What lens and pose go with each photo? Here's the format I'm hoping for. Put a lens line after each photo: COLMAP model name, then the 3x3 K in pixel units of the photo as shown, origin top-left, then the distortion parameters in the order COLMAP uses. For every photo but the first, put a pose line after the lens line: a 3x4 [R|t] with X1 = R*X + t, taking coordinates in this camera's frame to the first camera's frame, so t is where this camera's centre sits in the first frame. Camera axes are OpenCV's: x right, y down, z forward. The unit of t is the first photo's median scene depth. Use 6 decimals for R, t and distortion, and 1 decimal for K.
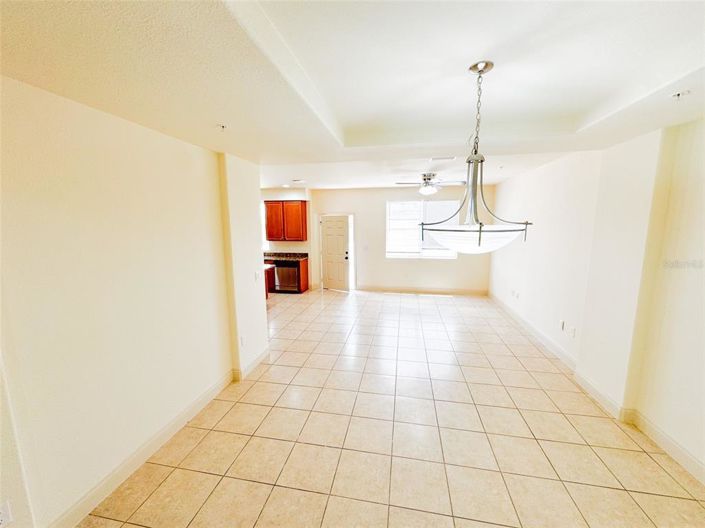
lens RADIAL K [[281.4, 0, 353.3], [0, 281.4, 262.7], [0, 0, 1]] dist [-0.002767, 0.000847]
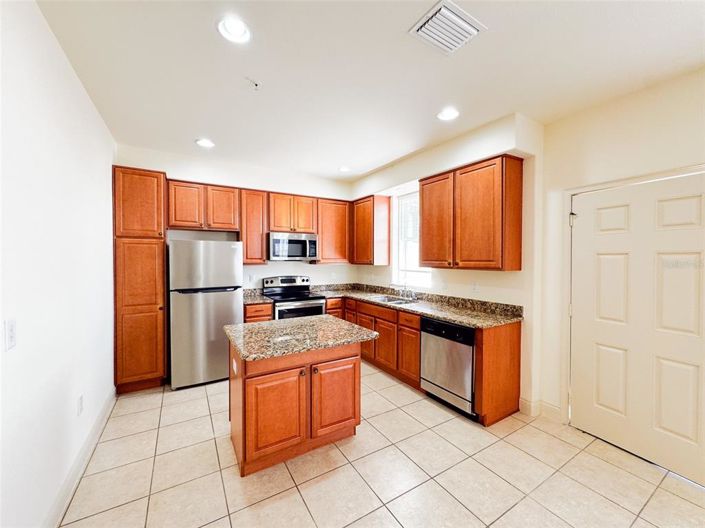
lens RADIAL K [[281.4, 0, 350.4], [0, 281.4, 264.0], [0, 0, 1]] dist [-0.002767, 0.000847]
pose [[0.654144, 0.022726, -0.756028, -0.040201], [-0.112114, 0.991420, -0.067203, -0.040001], [0.748015, 0.128722, 0.651080, 0.630550]]
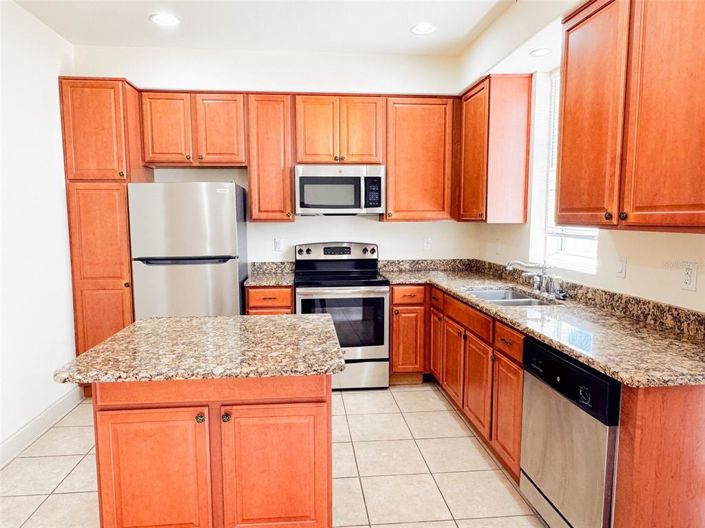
lens RADIAL K [[466.1, 0, 346.6], [0, 466.1, 267.0], [0, 0, 1]] dist [-0.004723, 0.002332]
pose [[0.264257, 0.109310, -0.958238, -0.029225], [-0.133368, 0.988153, 0.075943, -0.054545], [0.955187, 0.107729, 0.275705, 0.781197]]
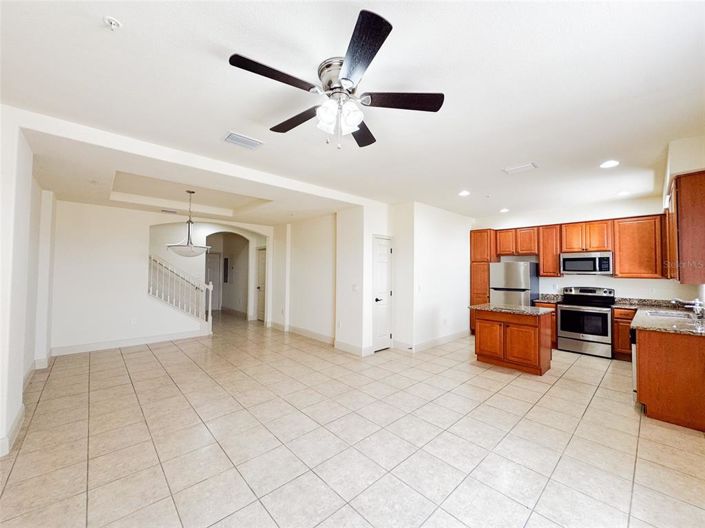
lens RADIAL K [[281.4, 0, 352.8], [0, 281.4, 262.7], [0, 0, 1]] dist [-0.002767, 0.000847]
pose [[-0.605935, -0.024710, -0.795130, 0.368541], [-0.118095, 0.991237, 0.059191, -0.073695], [0.786699, 0.129766, -0.603543, 0.875131]]
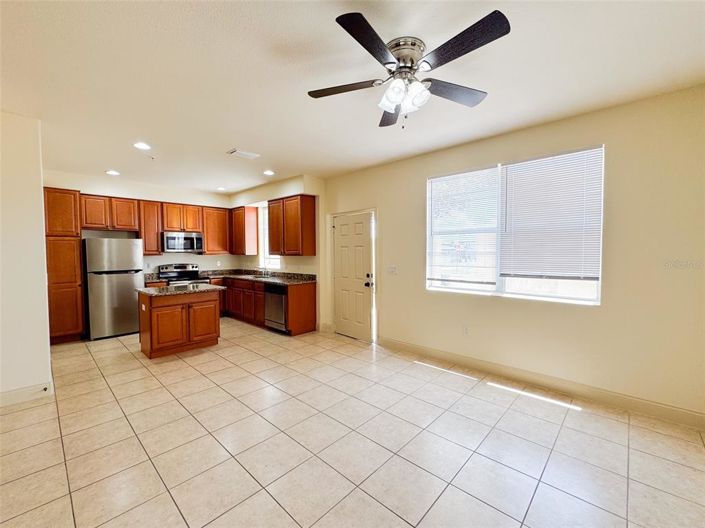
lens RADIAL K [[296.3, 0, 352.2], [0, 296.3, 264.0], [0, 0, 1]] dist [-0.012402, 0.000433]
pose [[0.839079, 0.023392, -0.543507, 0.292414], [-0.076107, 0.994297, -0.074702, -0.014070], [0.538660, 0.104045, 0.836074, 0.484645]]
